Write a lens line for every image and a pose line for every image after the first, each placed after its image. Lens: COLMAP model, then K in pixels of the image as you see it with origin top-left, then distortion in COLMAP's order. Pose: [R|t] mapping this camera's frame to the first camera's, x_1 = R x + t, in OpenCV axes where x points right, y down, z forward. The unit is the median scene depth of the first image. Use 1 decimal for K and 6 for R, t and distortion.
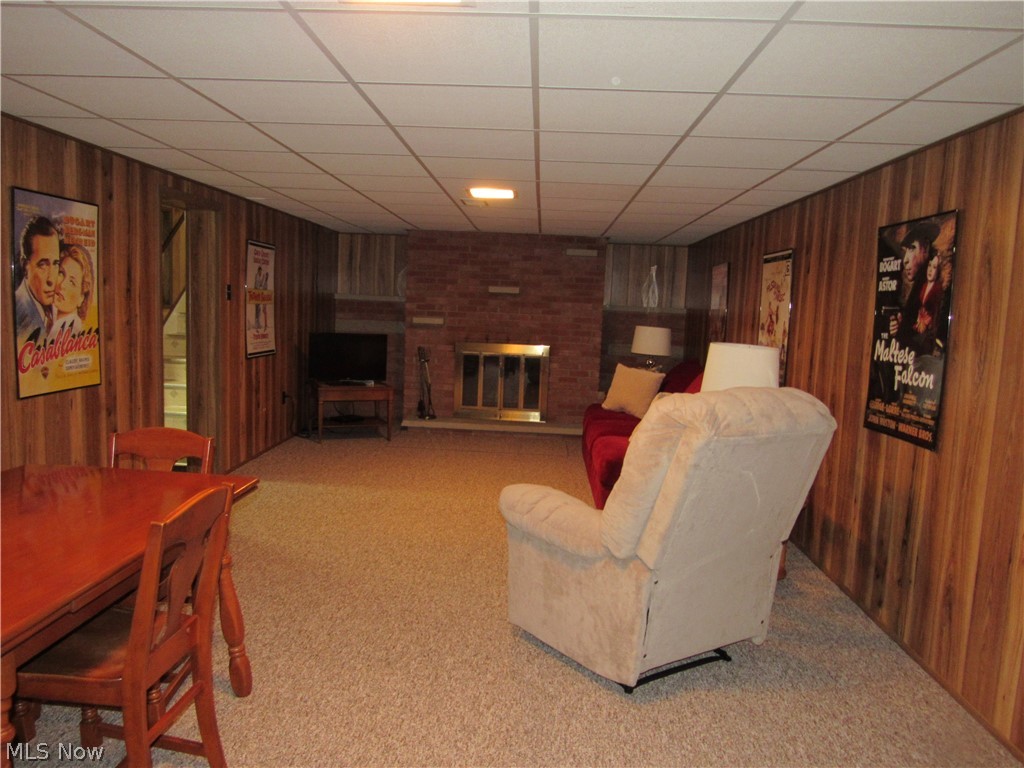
lens RADIAL K [[736.5, 0, 512.0], [0, 736.5, 384.0], [0, 0, 1]] dist [-0.013336, -0.001386]
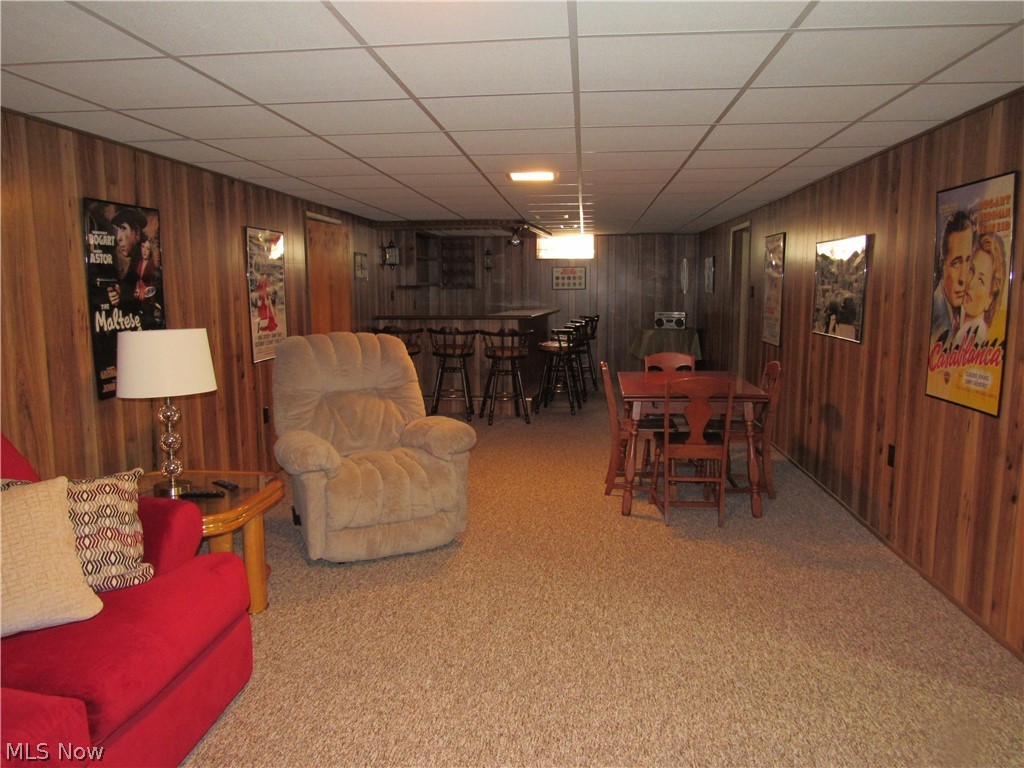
lens RADIAL K [[736.5, 0, 512.0], [0, 736.5, 384.0], [0, 0, 1]] dist [-0.013336, -0.001386]
pose [[-0.997697, -0.041107, 0.053946, -0.130940], [-0.027192, 0.971106, 0.237094, -0.219096], [-0.062134, 0.235081, -0.969988, 1.975732]]
